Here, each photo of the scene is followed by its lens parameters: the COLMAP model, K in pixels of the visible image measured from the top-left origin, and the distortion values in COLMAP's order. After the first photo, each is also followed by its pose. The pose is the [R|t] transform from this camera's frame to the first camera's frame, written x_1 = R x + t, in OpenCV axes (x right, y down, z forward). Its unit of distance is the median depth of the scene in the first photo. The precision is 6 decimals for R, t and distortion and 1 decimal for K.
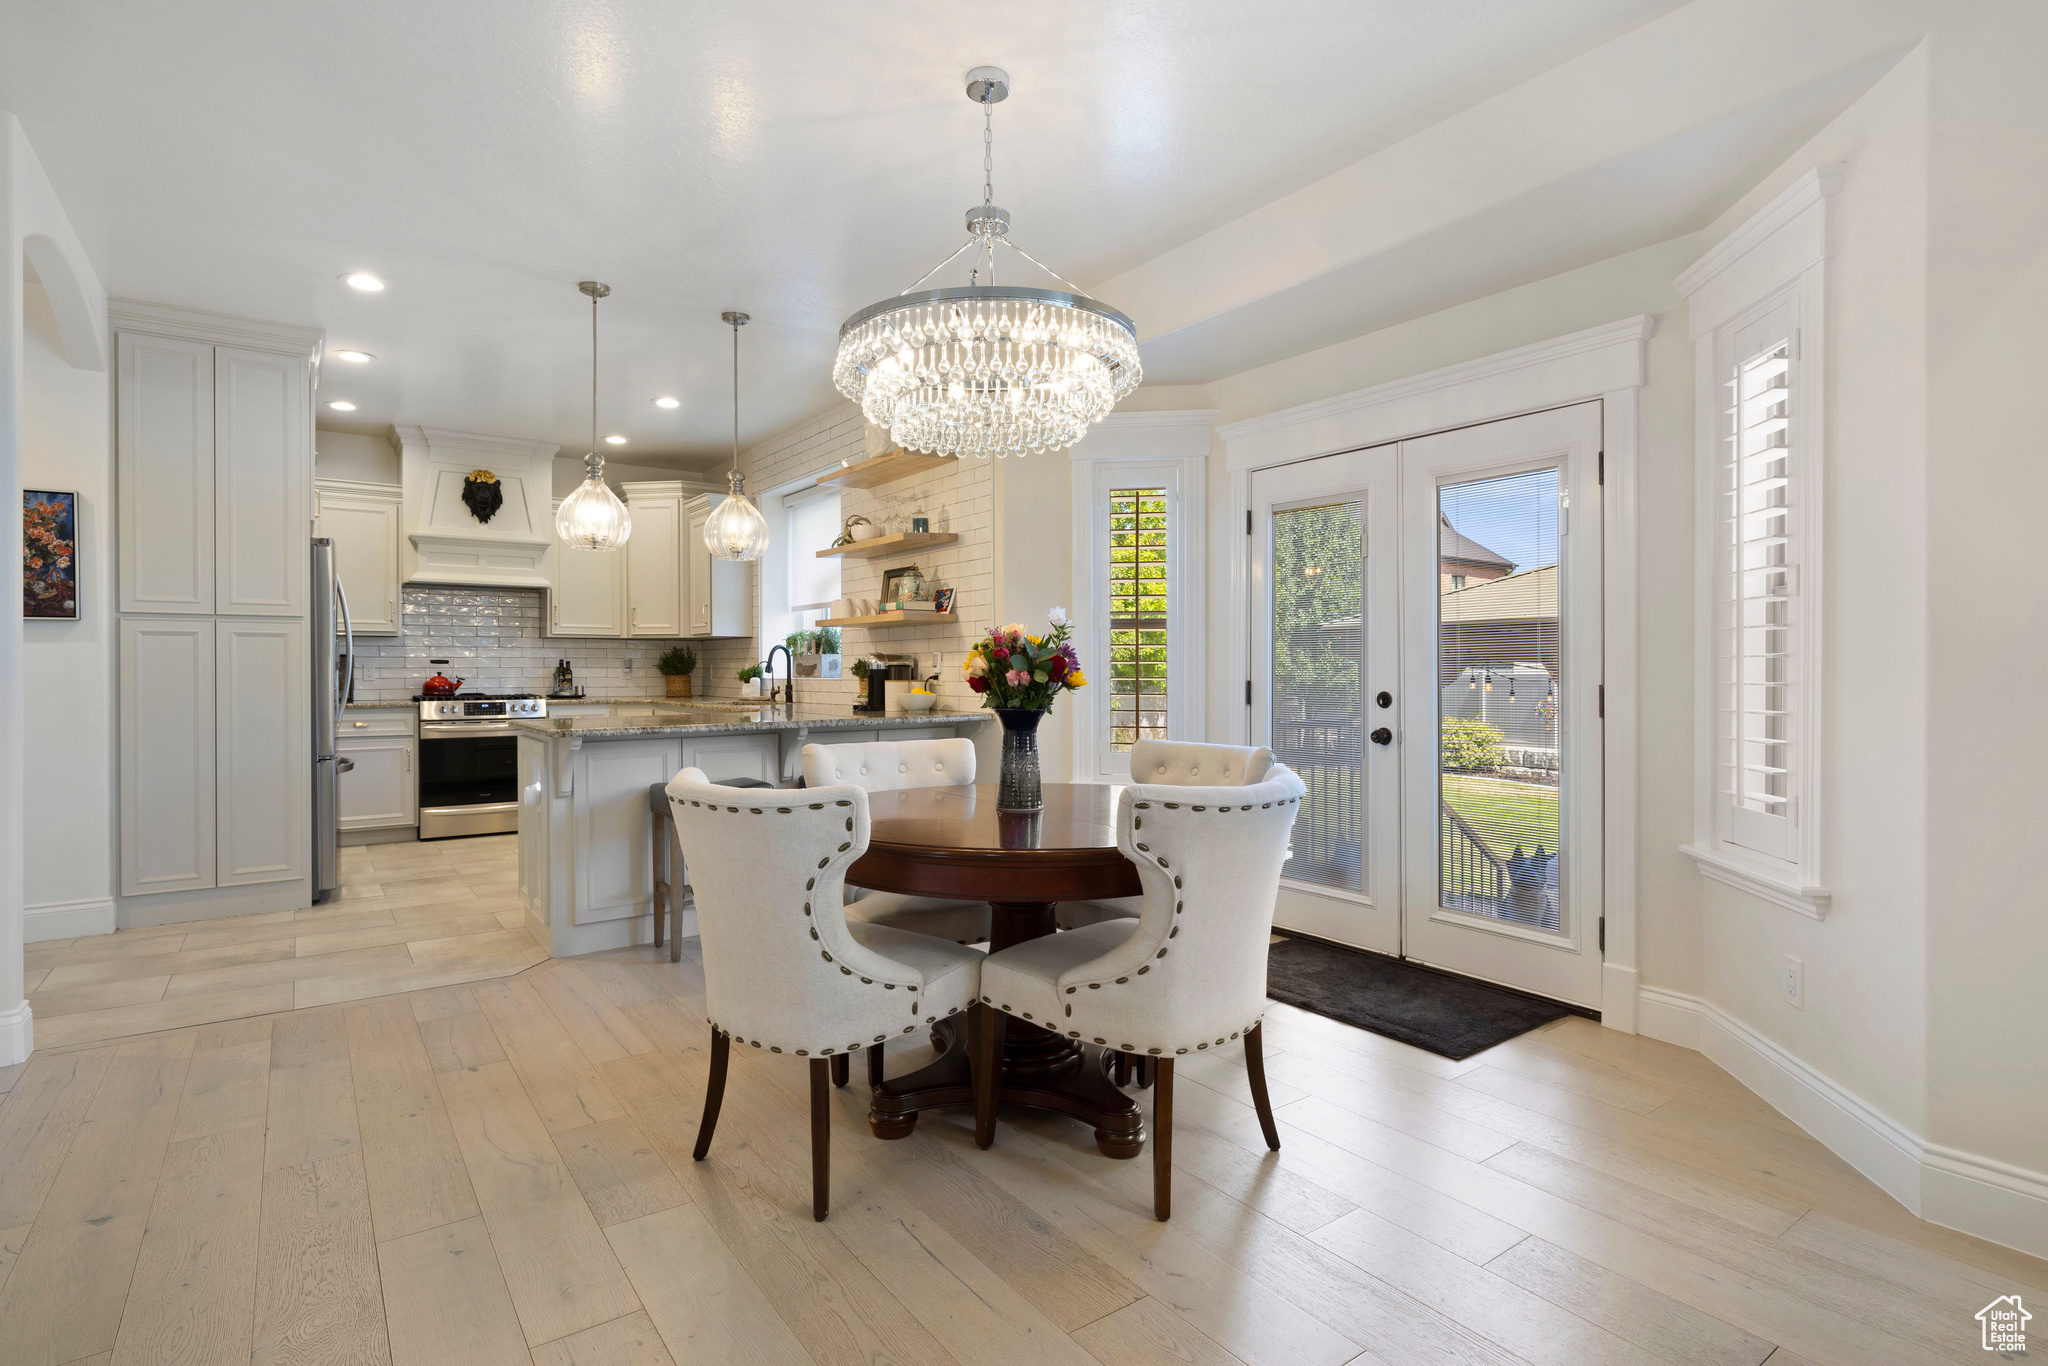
lens RADIAL K [[1023.7, 0, 1025.9], [0, 1023.7, 677.1], [0, 0, 1]] dist [0.001081, -0.000751]
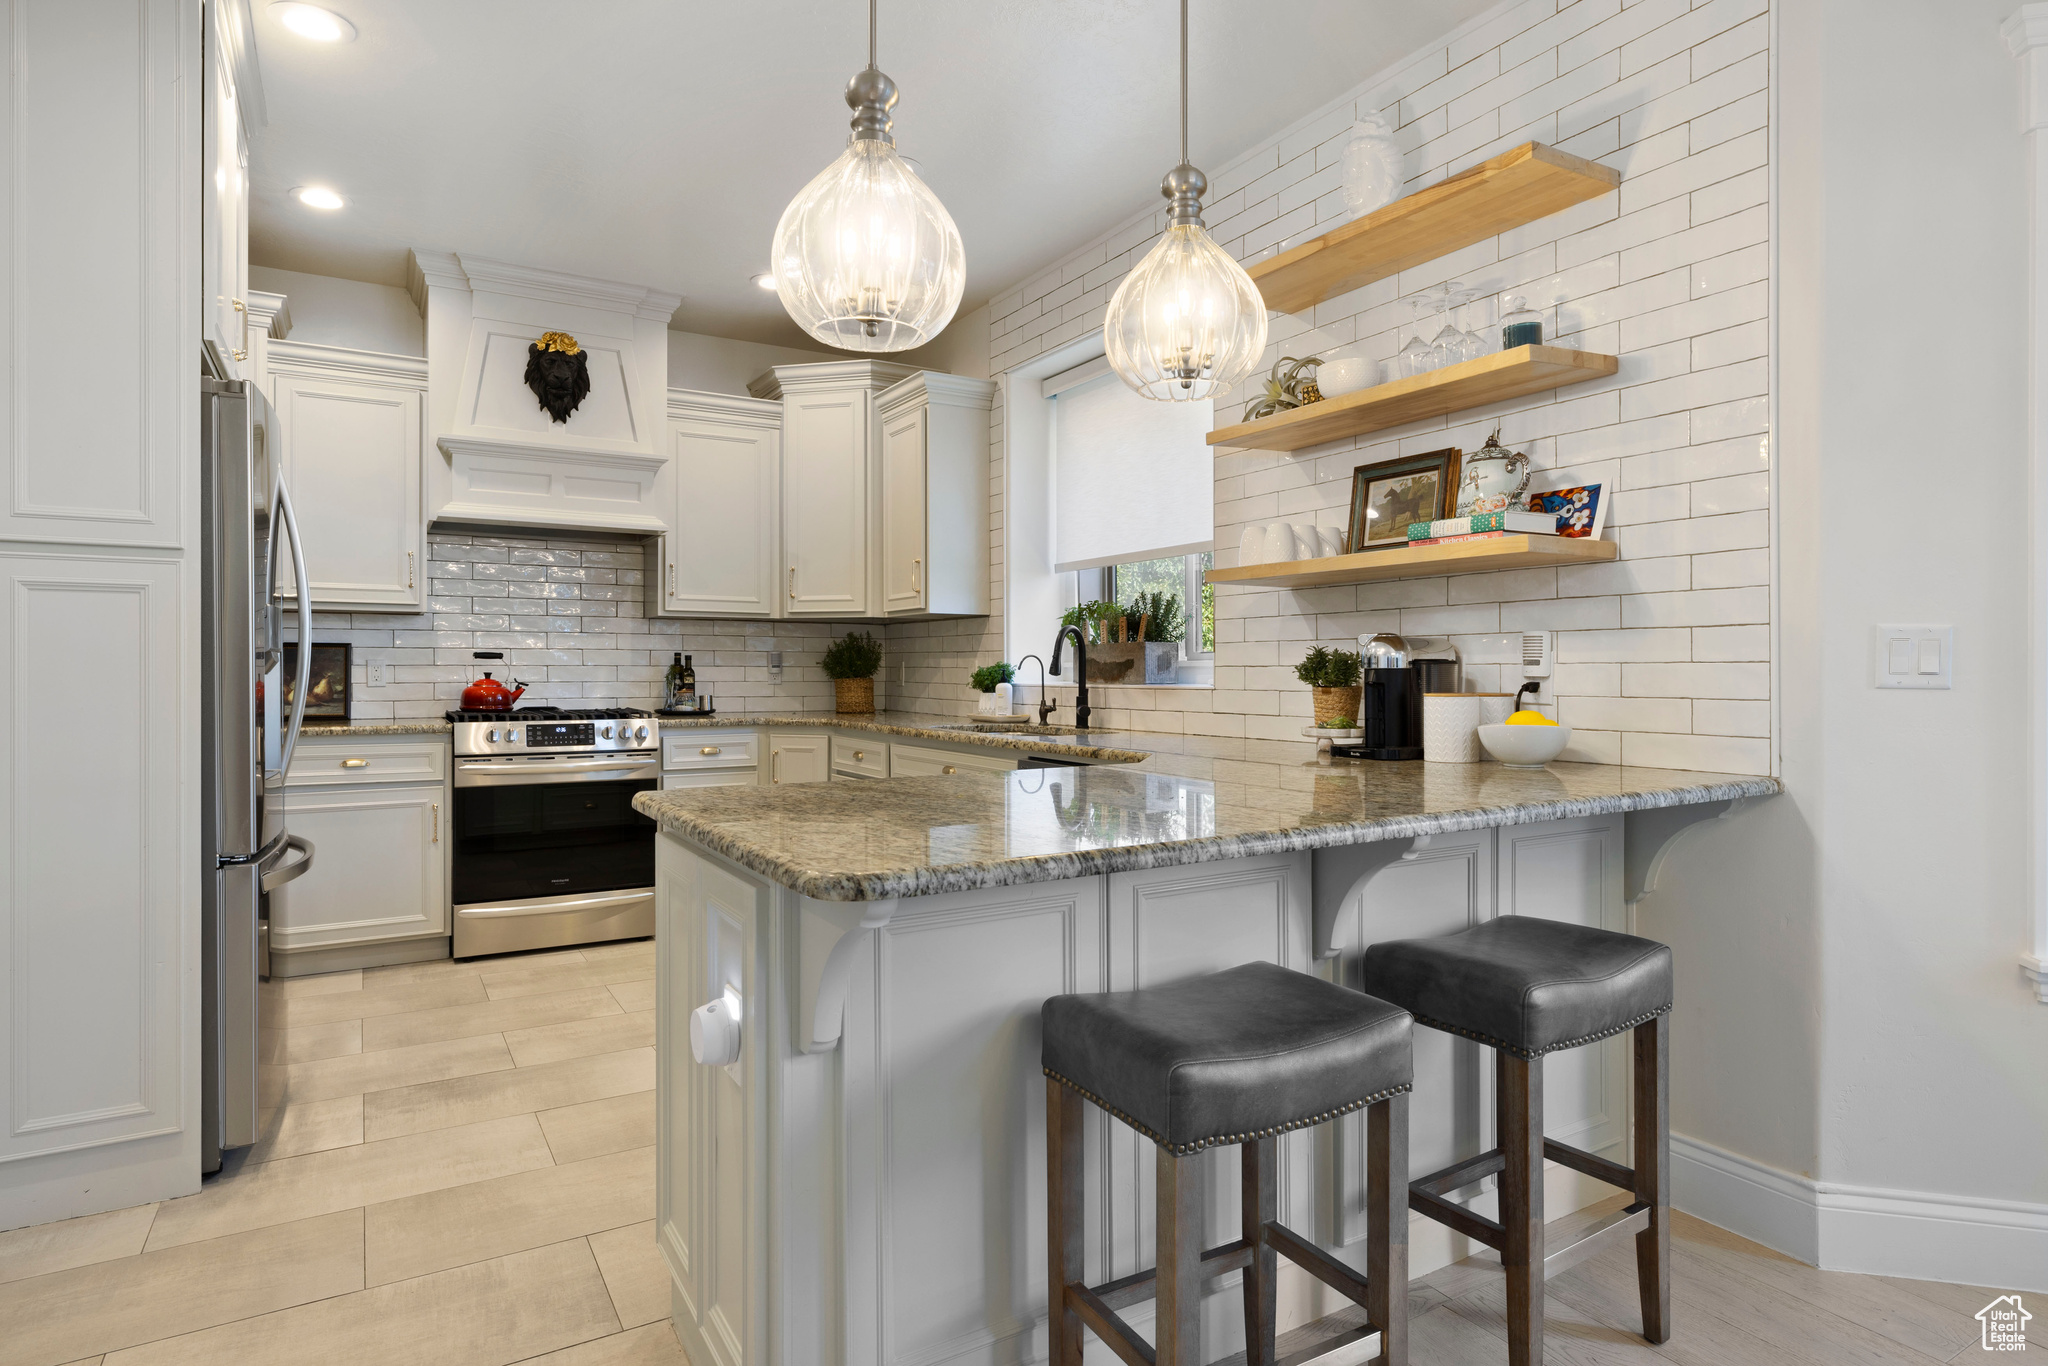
lens RADIAL K [[1115.7, 0, 1023.9], [0, 1115.7, 678.6], [0, 0, 1]] dist [0.002200, 0.003062]
pose [[0.996497, 0.002795, -0.083581, -0.207327], [-0.002860, 0.999996, -0.000662, -0.001833], [0.083579, 0.000899, 0.996501, 0.378650]]
